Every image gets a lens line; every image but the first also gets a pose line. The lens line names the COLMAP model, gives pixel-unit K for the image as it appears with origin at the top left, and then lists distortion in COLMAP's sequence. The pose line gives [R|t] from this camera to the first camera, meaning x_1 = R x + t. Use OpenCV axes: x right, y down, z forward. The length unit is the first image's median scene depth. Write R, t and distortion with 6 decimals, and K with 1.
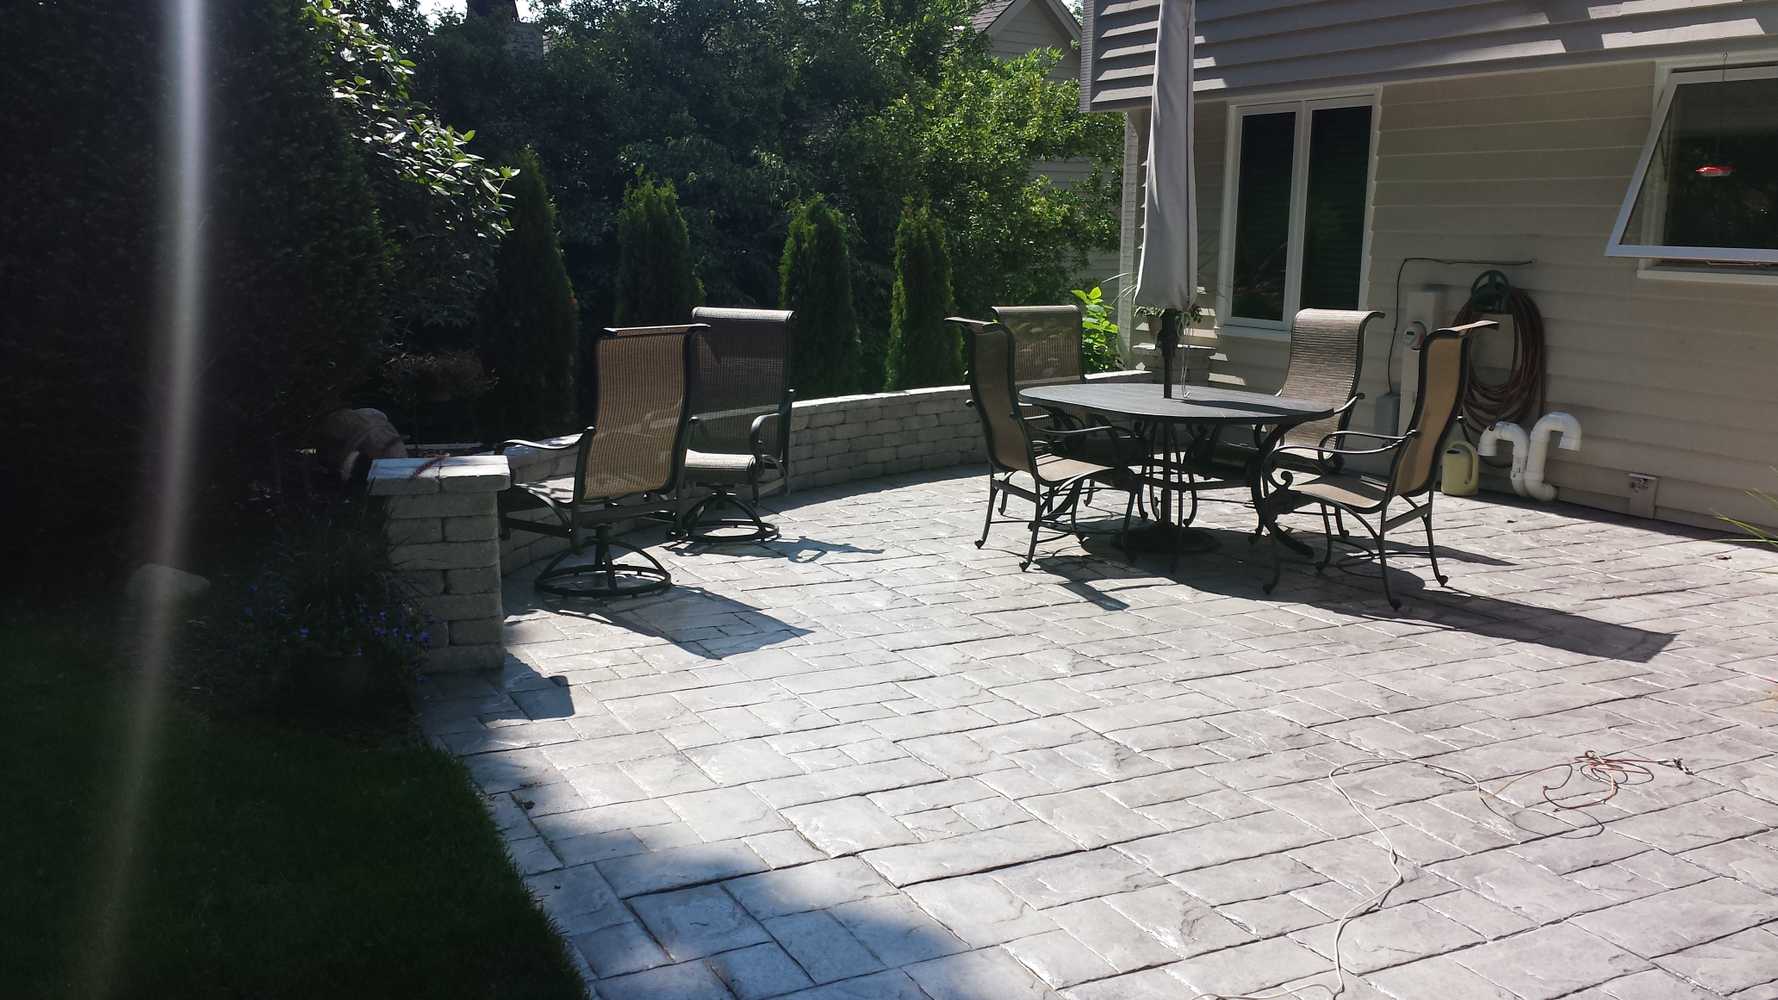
lens RADIAL K [[1652.0, 0, 888.4], [0, 1652.0, 503.6], [0, 0, 1]] dist [0.029443, 0.000000]
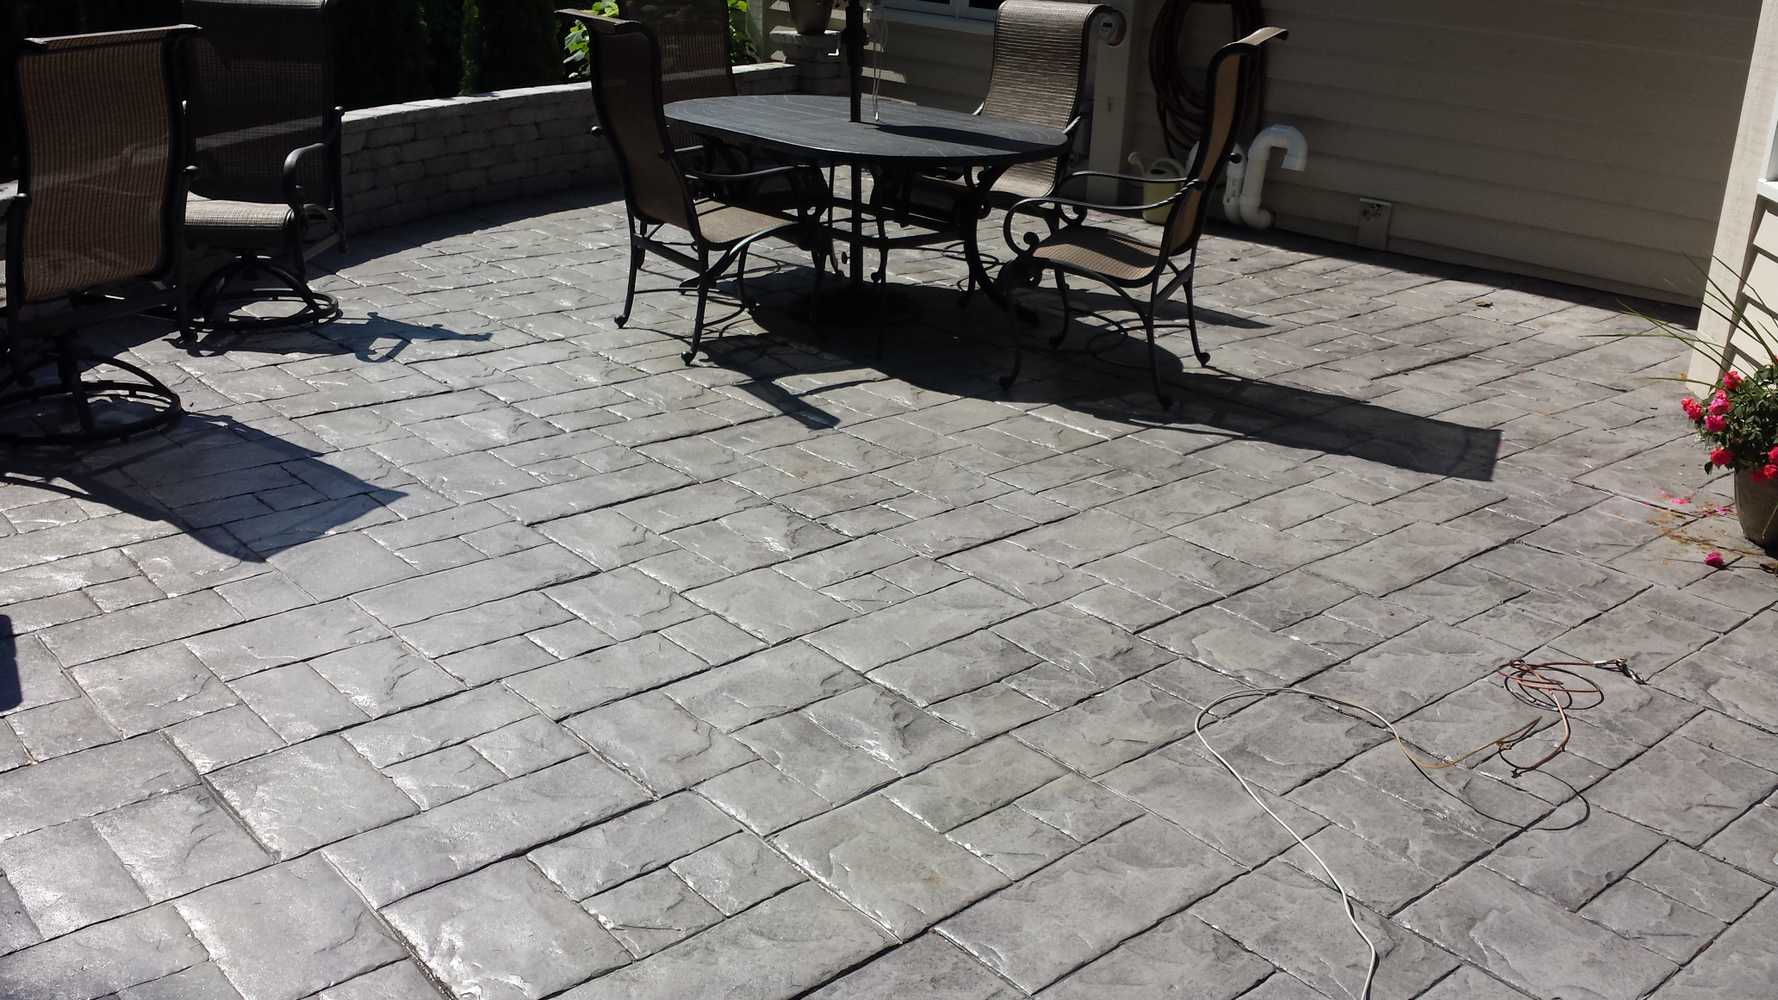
lens RADIAL K [[1652.0, 0, 903.0], [0, 1652.0, 517.1], [0, 0, 1]] dist [0.029443, 0.000000]
pose [[0.966629, -0.068949, 0.246729, -0.012993], [0.017070, 0.978295, 0.206513, -0.043548], [-0.255613, -0.195410, 0.946825, 0.234003]]
